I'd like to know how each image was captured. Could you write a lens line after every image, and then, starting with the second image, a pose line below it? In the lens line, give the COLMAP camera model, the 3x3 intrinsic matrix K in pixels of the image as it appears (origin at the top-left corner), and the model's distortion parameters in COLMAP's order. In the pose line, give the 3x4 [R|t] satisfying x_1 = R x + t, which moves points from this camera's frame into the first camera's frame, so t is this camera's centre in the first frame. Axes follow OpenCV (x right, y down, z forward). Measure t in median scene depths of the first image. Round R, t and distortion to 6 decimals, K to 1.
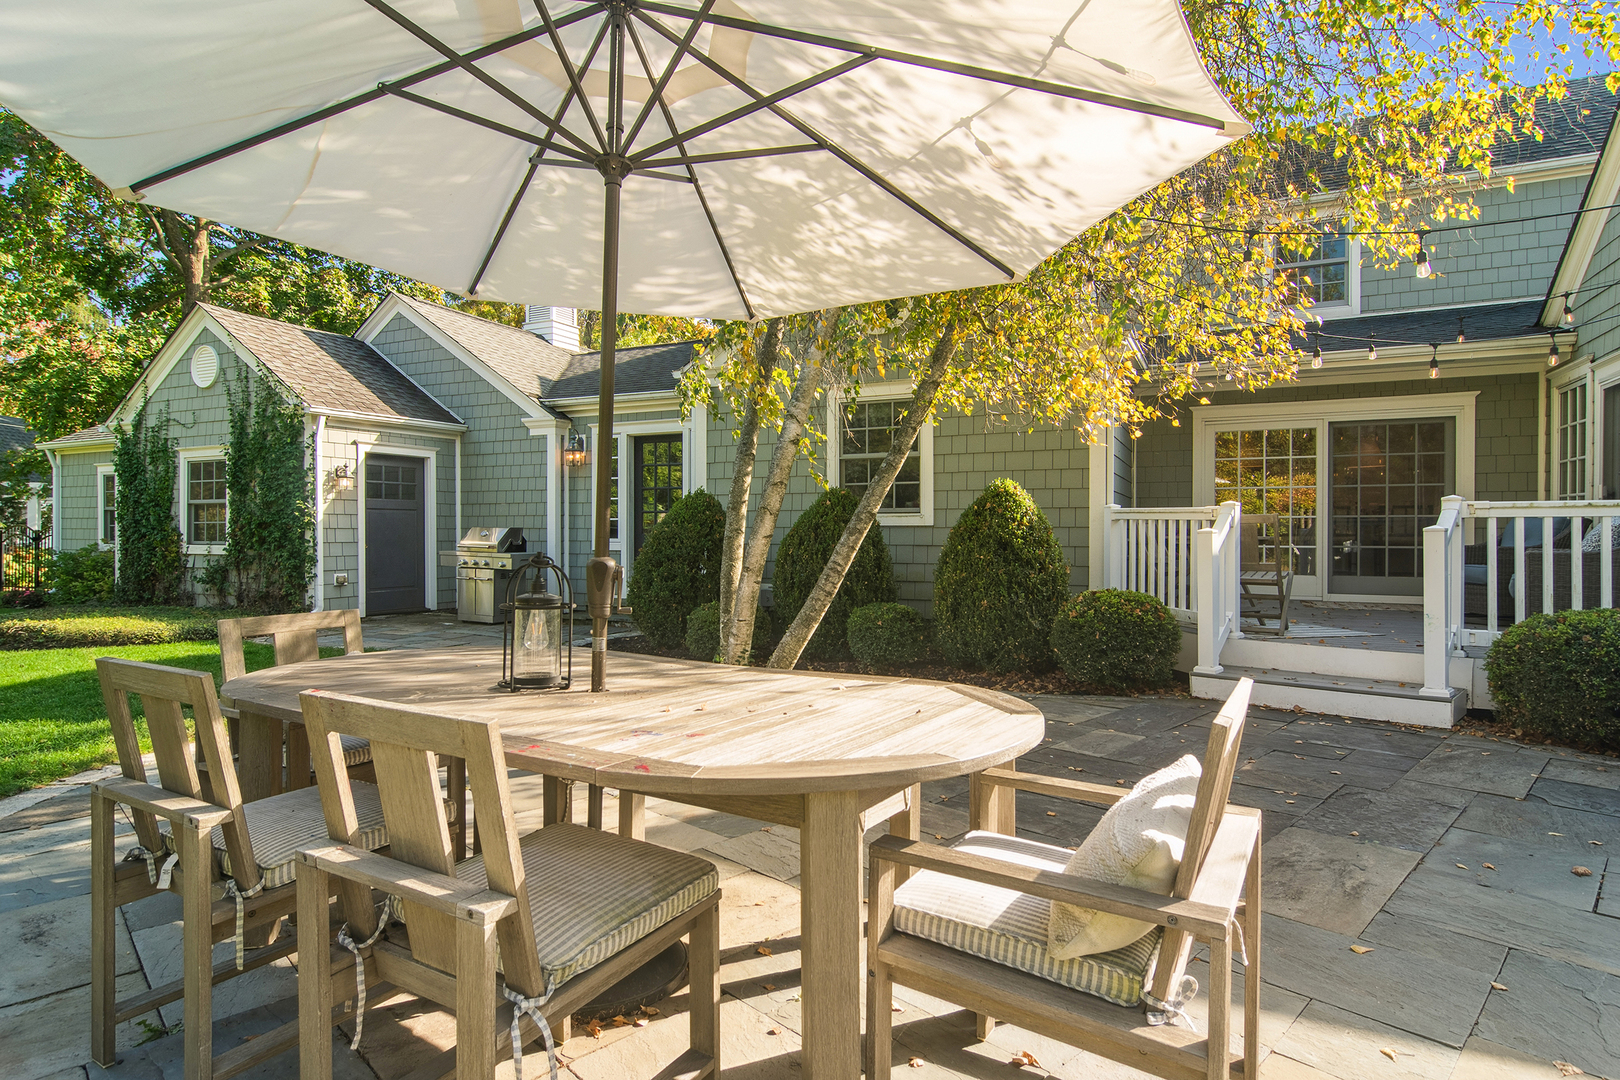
lens RADIAL K [[875.7, 0, 807.5], [0, 875.7, 532.6], [0, 0, 1]] dist [0.000444, 0.004571]
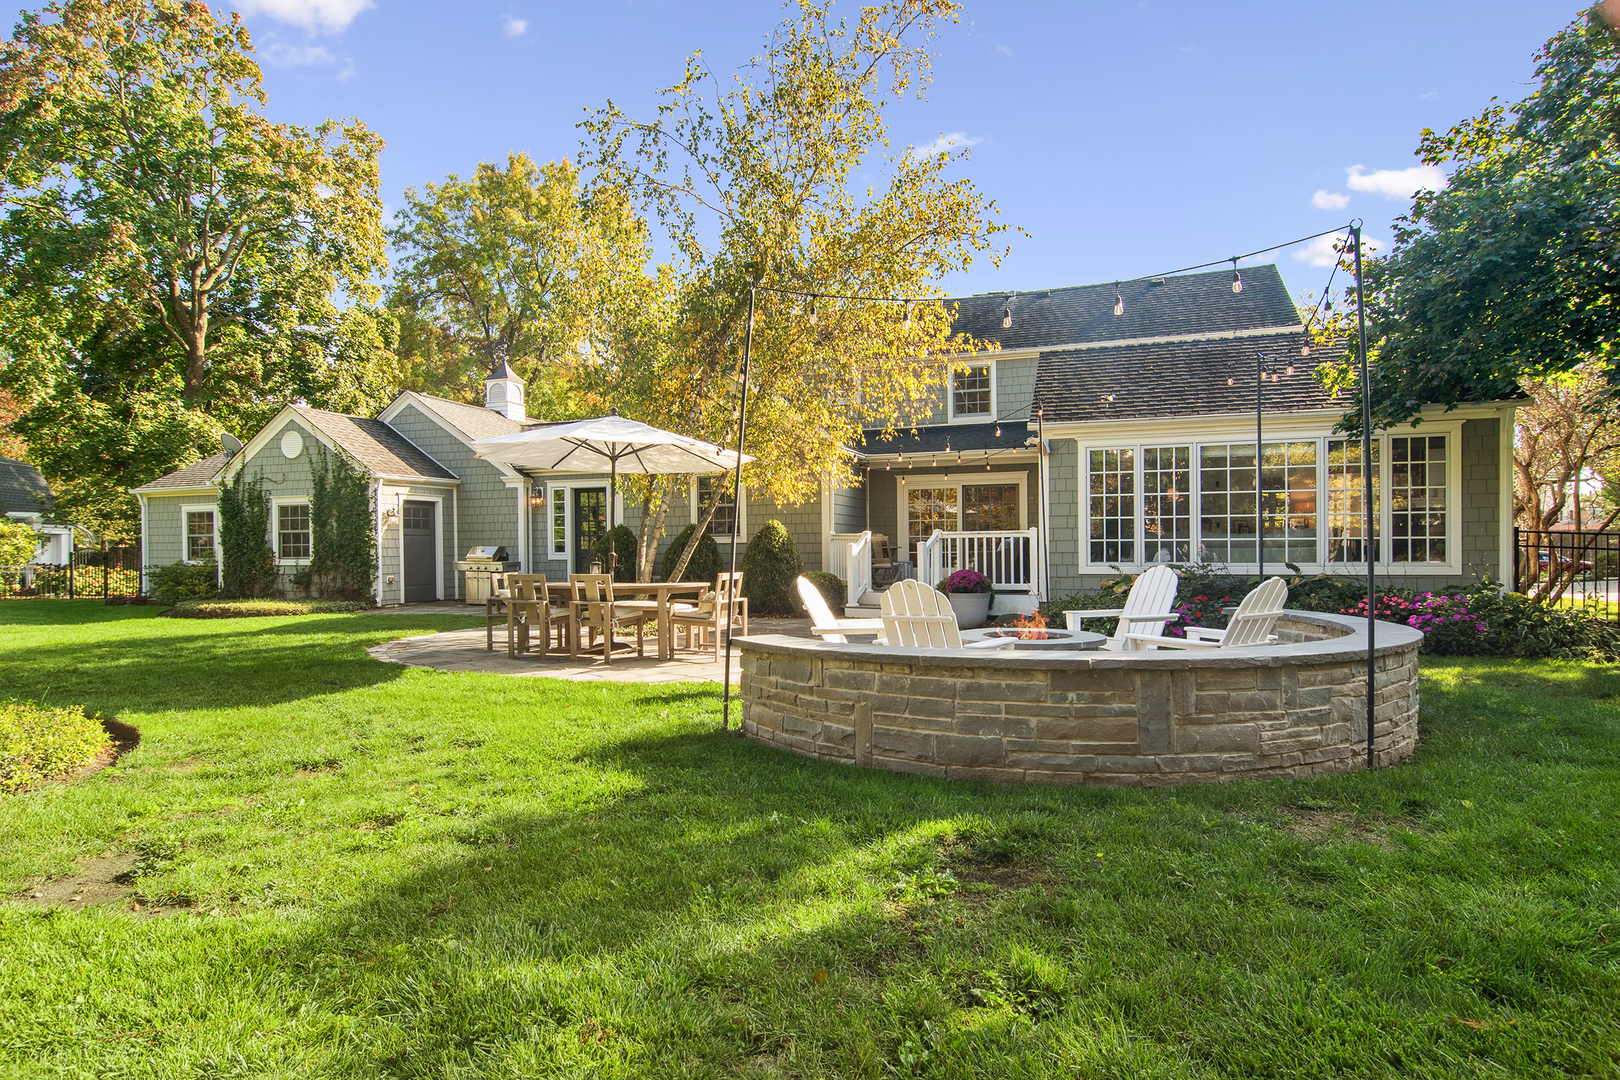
lens RADIAL K [[875.7, 0, 812.3], [0, 875.7, 546.0], [0, 0, 1]] dist [0.000444, 0.004571]
pose [[0.992873, -0.009689, 0.118784, 0.045310], [0.009999, 0.999948, -0.002008, 0.002915], [-0.118759, 0.003182, 0.992918, -0.681698]]
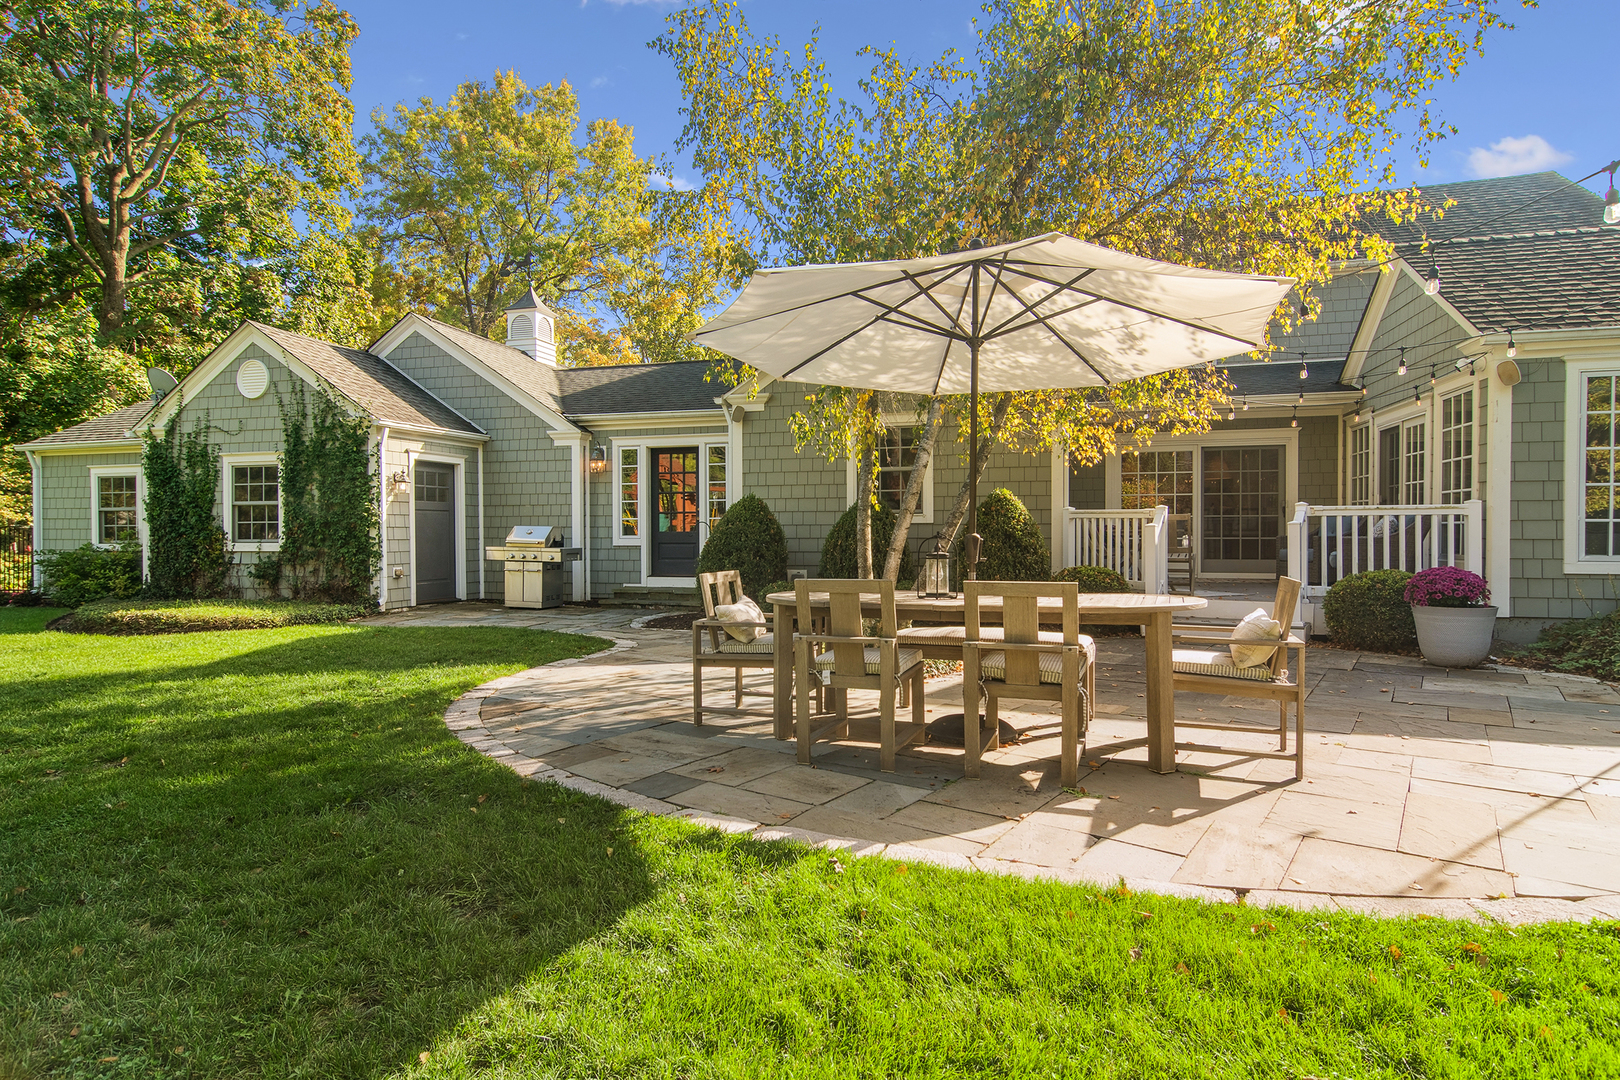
lens RADIAL K [[875.7, 0, 809.4], [0, 875.7, 536.5], [0, 0, 1]] dist [0.000444, 0.004571]
pose [[0.985159, -0.004157, 0.171595, -0.201772], [0.003676, 0.999988, 0.003120, 0.005581], [-0.171606, -0.002443, 0.985163, -0.199742]]
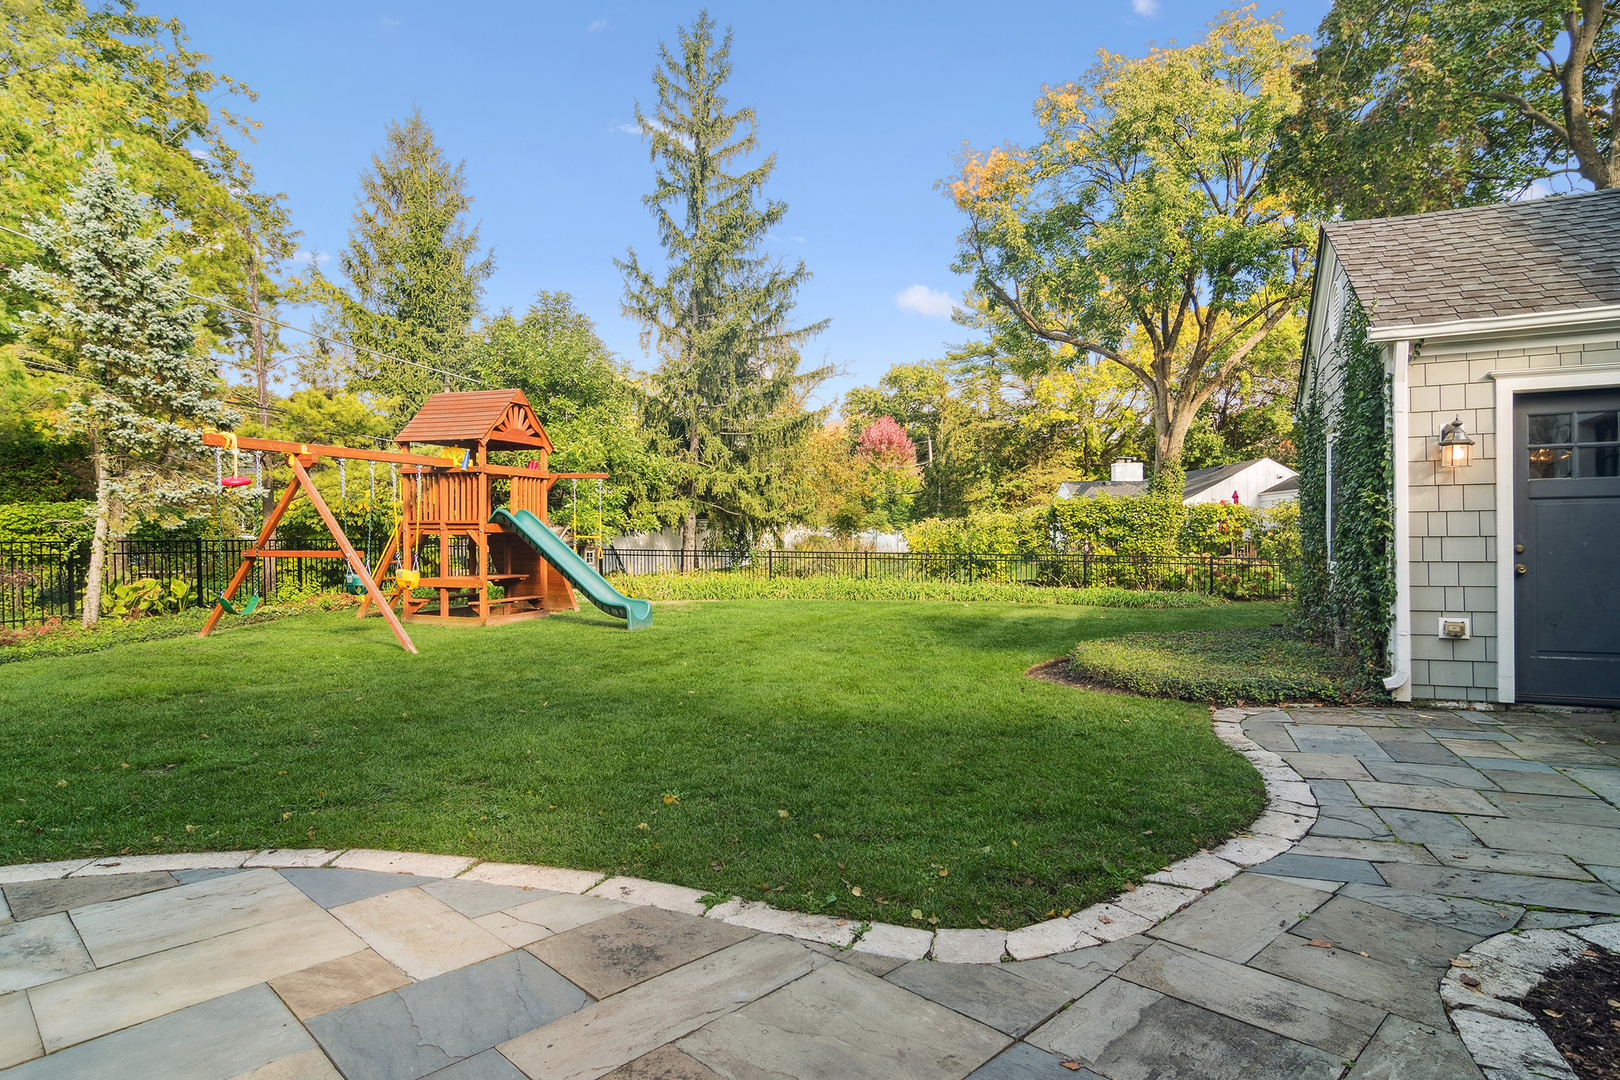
lens RADIAL K [[875.7, 0, 806.8], [0, 875.7, 544.6], [0, 0, 1]] dist [0.000444, 0.004571]
pose [[0.098033, -0.001999, -0.995181, -0.018464], [0.004053, 0.999990, -0.001609, -0.000538], [0.995175, -0.003876, 0.098041, 0.530037]]
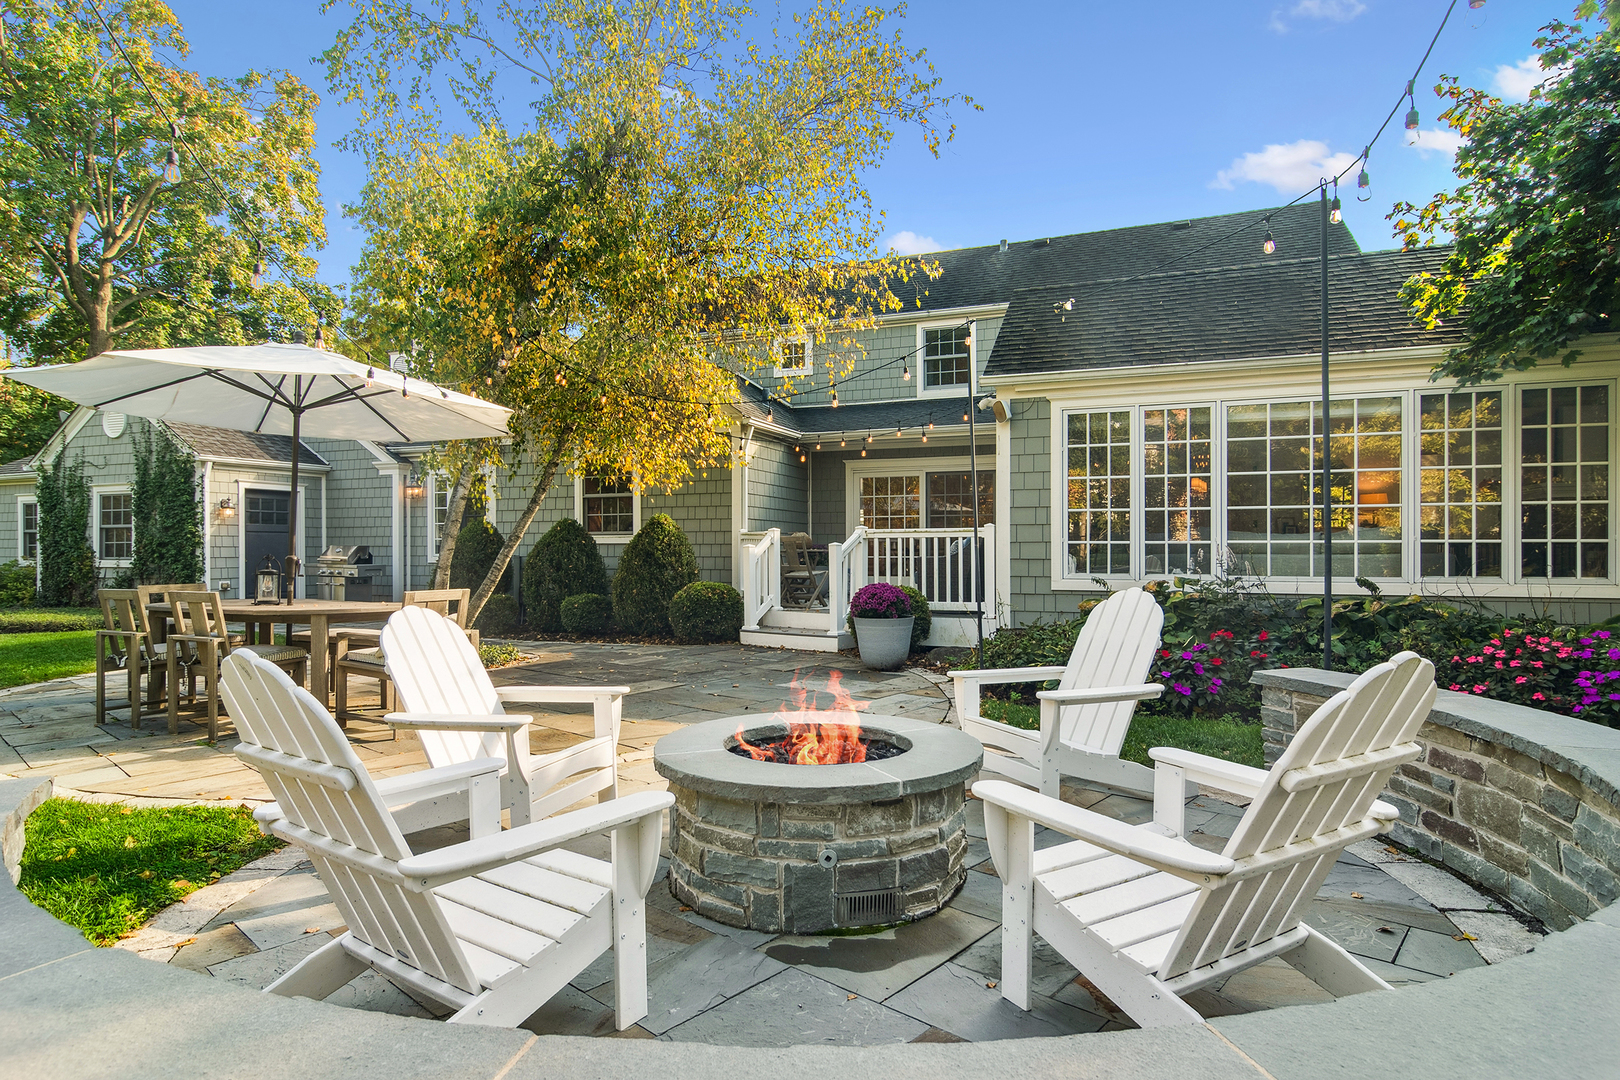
lens RADIAL K [[875.7, 0, 812.2], [0, 875.7, 543.8], [0, 0, 1]] dist [0.000444, 0.004571]
pose [[0.996807, -0.003119, 0.079794, 0.239322], [0.003686, 0.999969, -0.006968, 0.003216], [-0.079770, 0.007240, 0.996787, -0.378721]]
